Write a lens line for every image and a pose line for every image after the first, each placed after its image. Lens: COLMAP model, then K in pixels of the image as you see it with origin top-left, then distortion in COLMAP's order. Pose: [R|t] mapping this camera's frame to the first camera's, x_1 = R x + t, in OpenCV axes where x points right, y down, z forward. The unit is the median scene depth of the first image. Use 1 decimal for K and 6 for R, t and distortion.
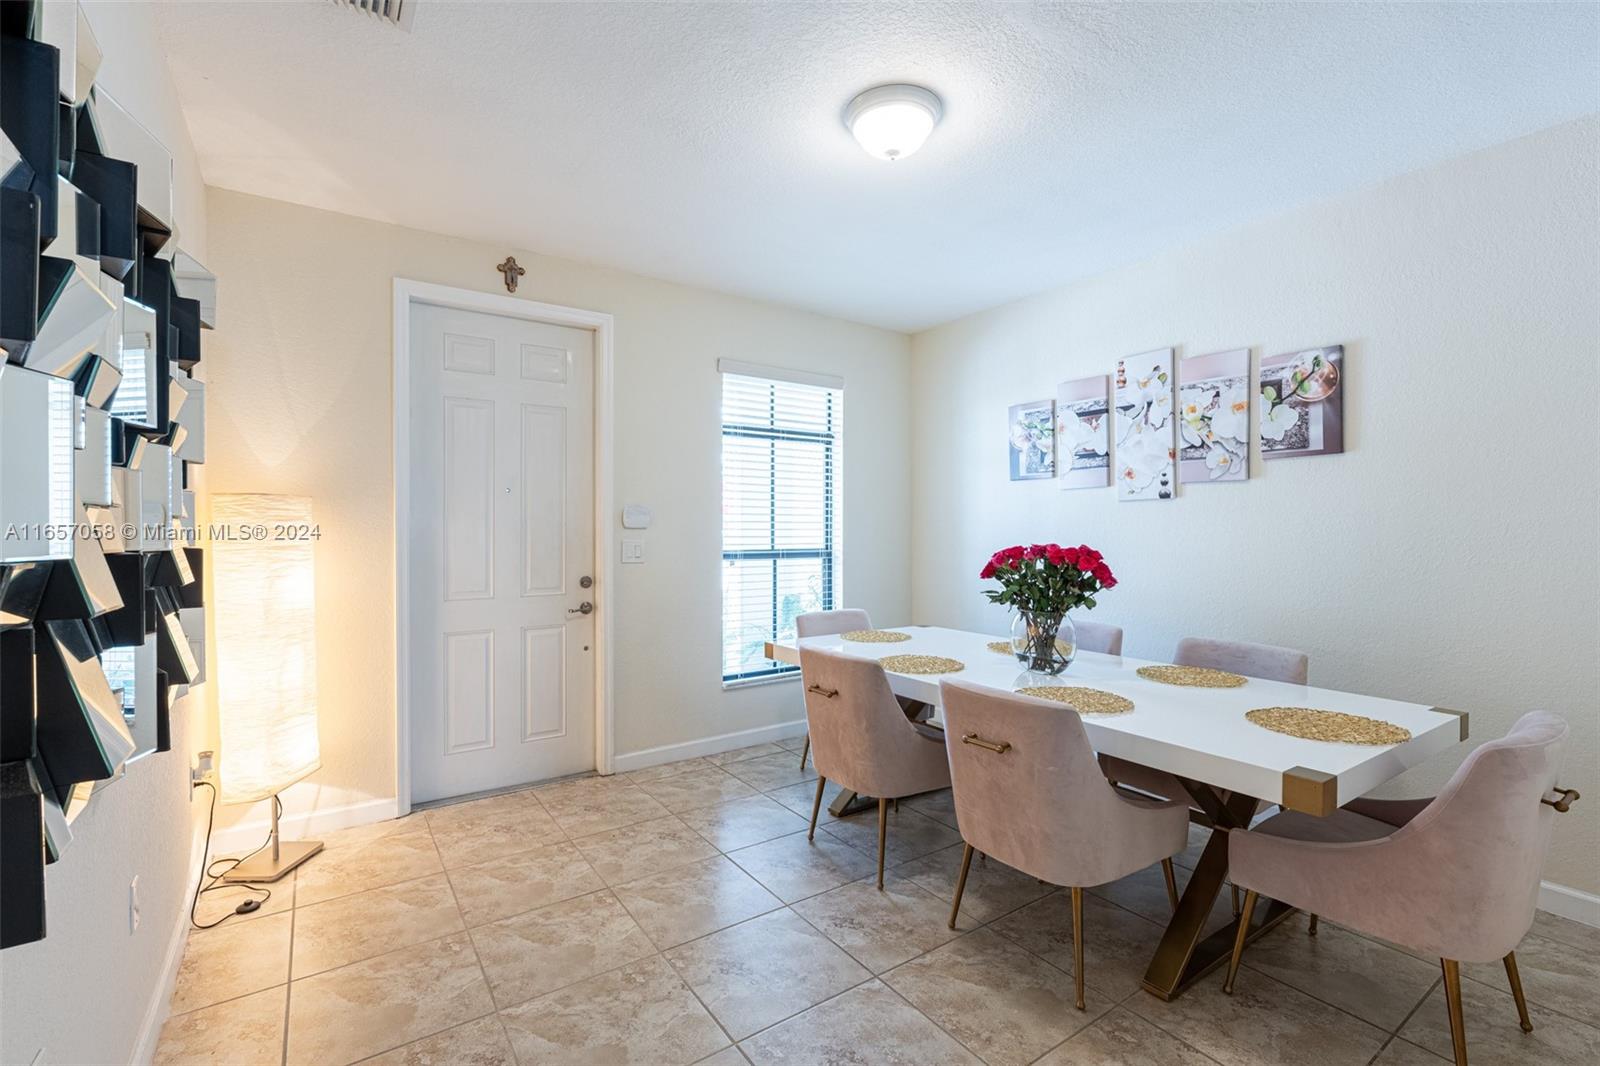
lens RADIAL K [[716.1, 0, 796.9], [0, 716.1, 545.5], [0, 0, 1]] dist [0.001108, -0.000487]
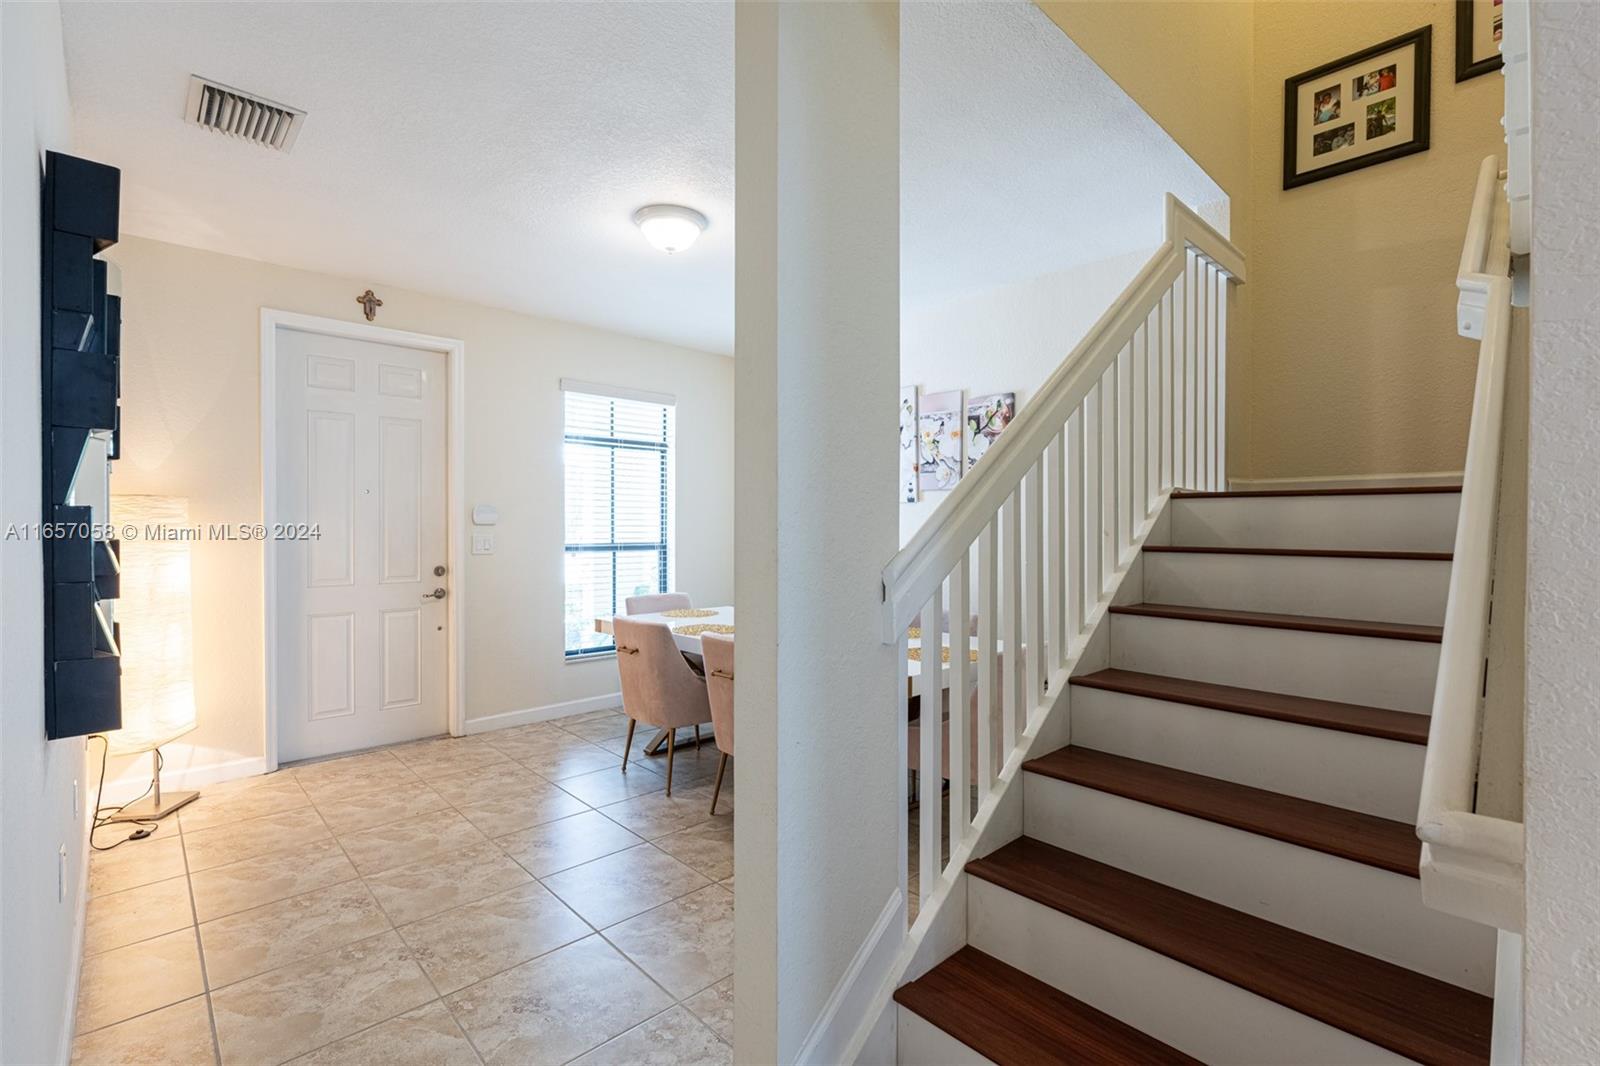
lens RADIAL K [[716.1, 0, 783.1], [0, 716.1, 540.9], [0, 0, 1]] dist [0.001108, -0.000487]
pose [[0.989604, -0.002287, 0.143801, 0.099761], [0.002506, 0.999996, -0.001338, 0.005806], [-0.143798, 0.001684, 0.989606, -0.253670]]
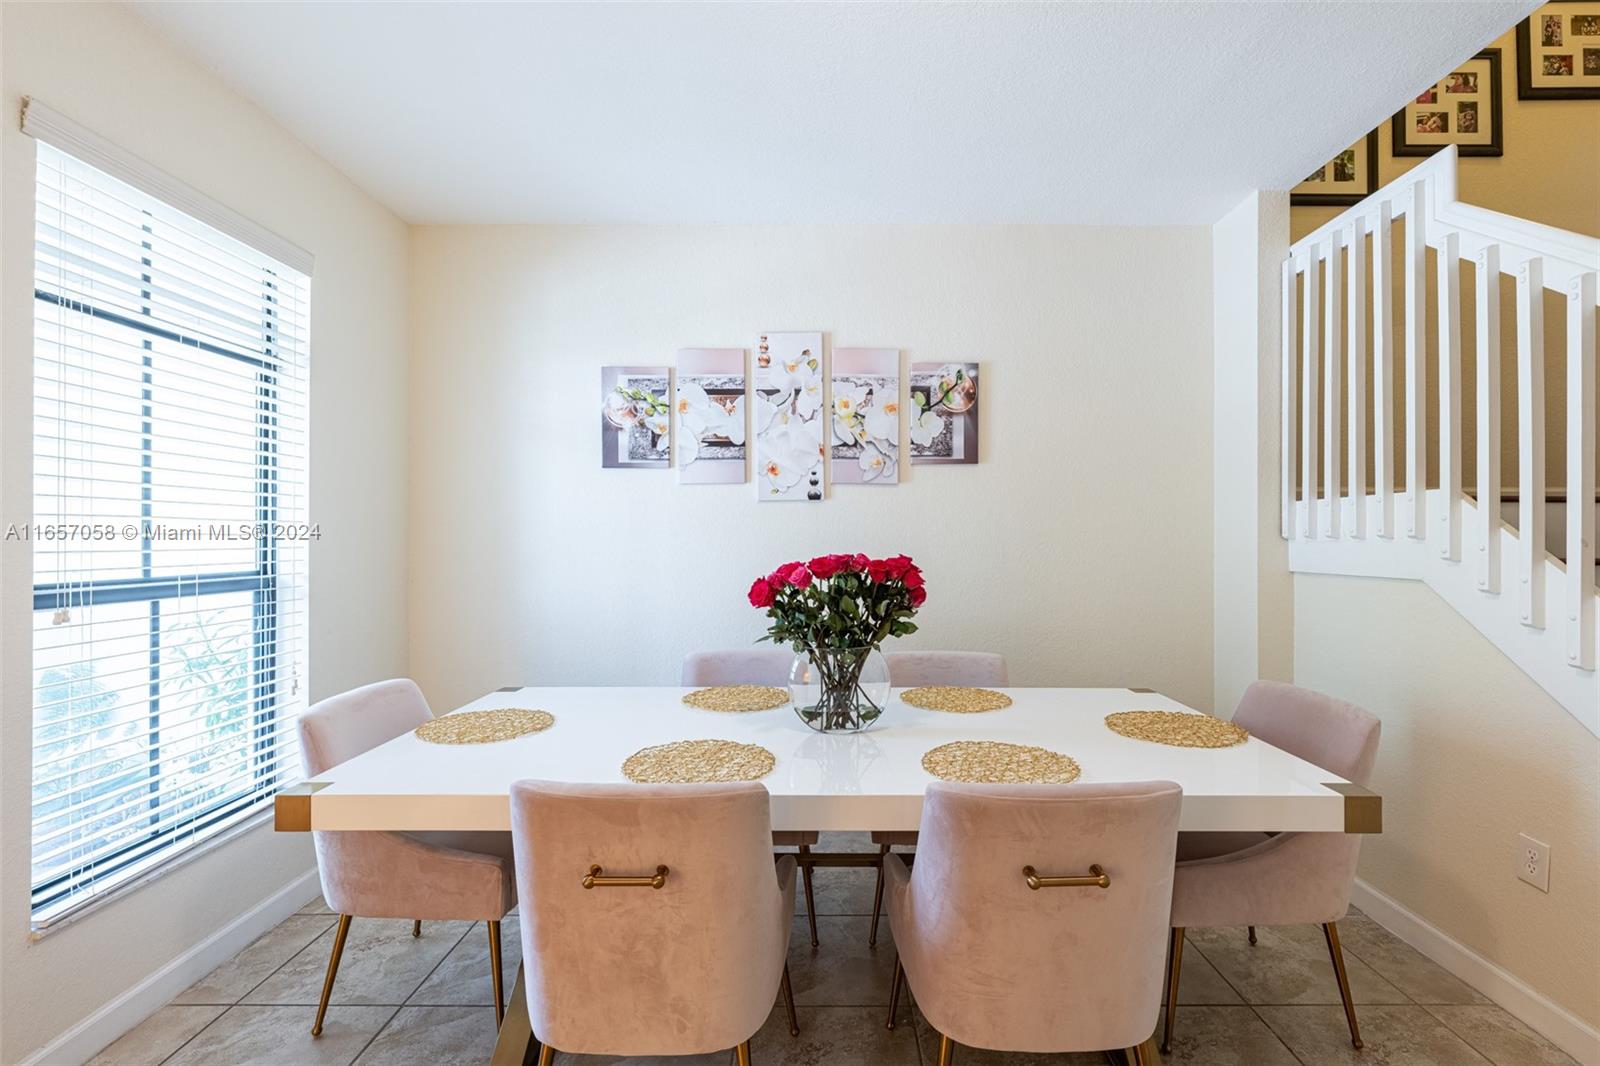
lens RADIAL K [[716.1, 0, 794.5], [0, 716.1, 539.9], [0, 0, 1]] dist [0.001108, -0.000487]
pose [[0.555686, -0.007969, 0.831354, -0.244417], [0.019935, 0.999794, -0.003741, -0.013072], [-0.831153, 0.018652, 0.555730, 0.529179]]
